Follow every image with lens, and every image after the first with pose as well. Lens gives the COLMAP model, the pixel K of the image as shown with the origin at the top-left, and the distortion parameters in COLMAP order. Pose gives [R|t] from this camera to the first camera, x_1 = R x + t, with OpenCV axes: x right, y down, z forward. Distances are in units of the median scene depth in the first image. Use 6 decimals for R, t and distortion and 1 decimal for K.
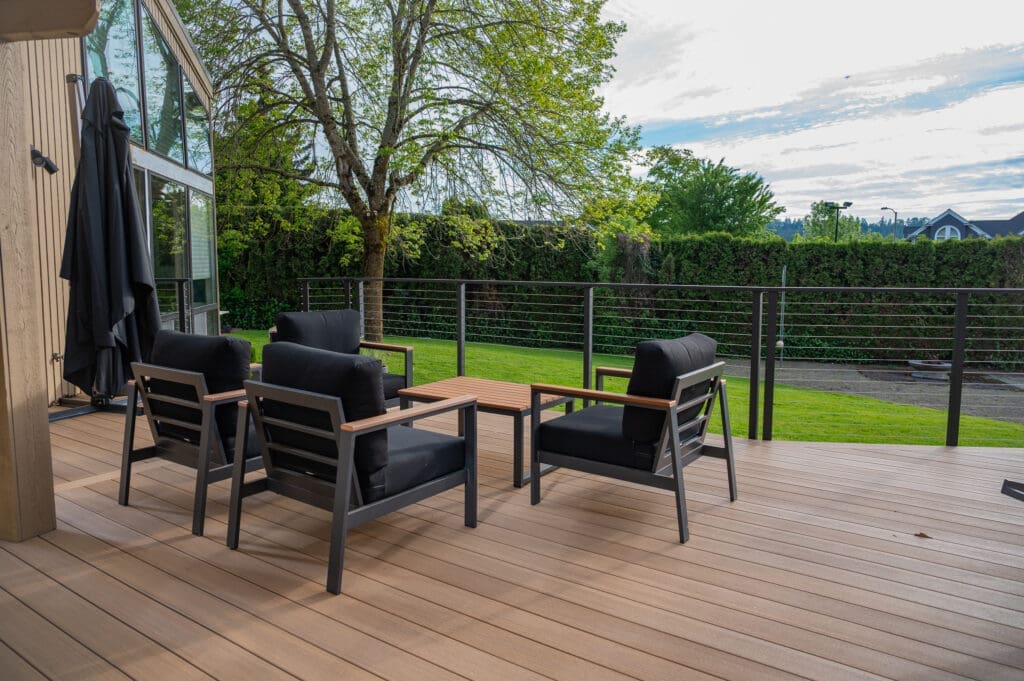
lens RADIAL K [[685.8, 0, 512.0], [0, 685.8, 340.5], [0, 0, 1]] dist [-0.004848, -0.000721]
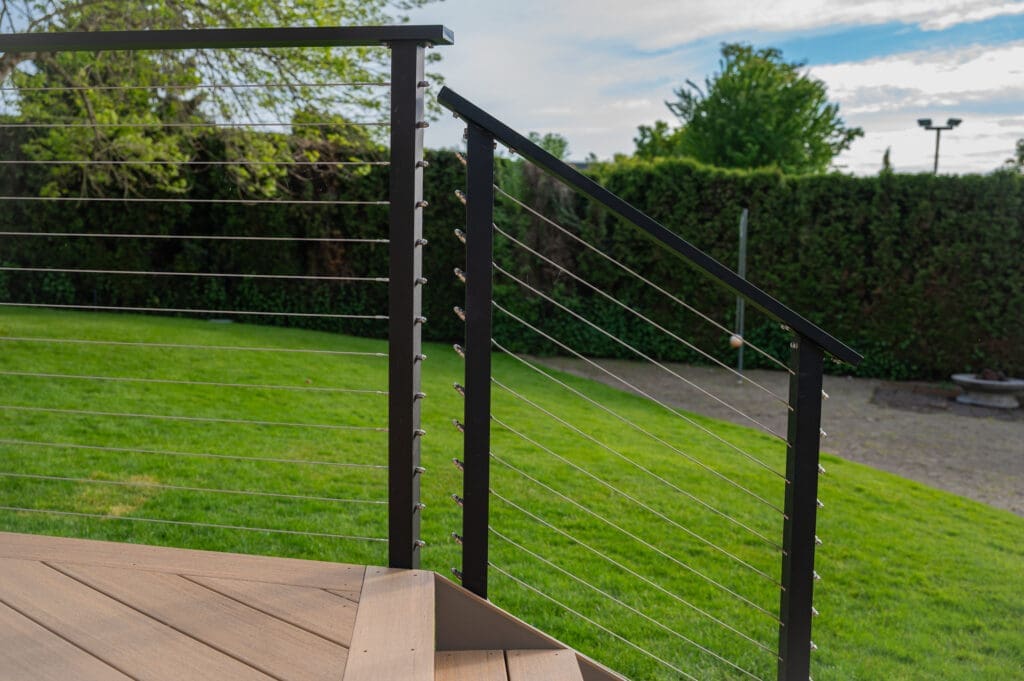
lens RADIAL K [[1011.0, 0, 512.0], [0, 1011.0, 340.5], [0, 0, 1]] dist [-0.006811, -0.005144]
pose [[0.994259, 0.026276, -0.103720, 0.384691], [-0.027245, 0.999597, -0.007939, 0.023759], [0.103469, 0.010719, 0.994575, 0.138187]]
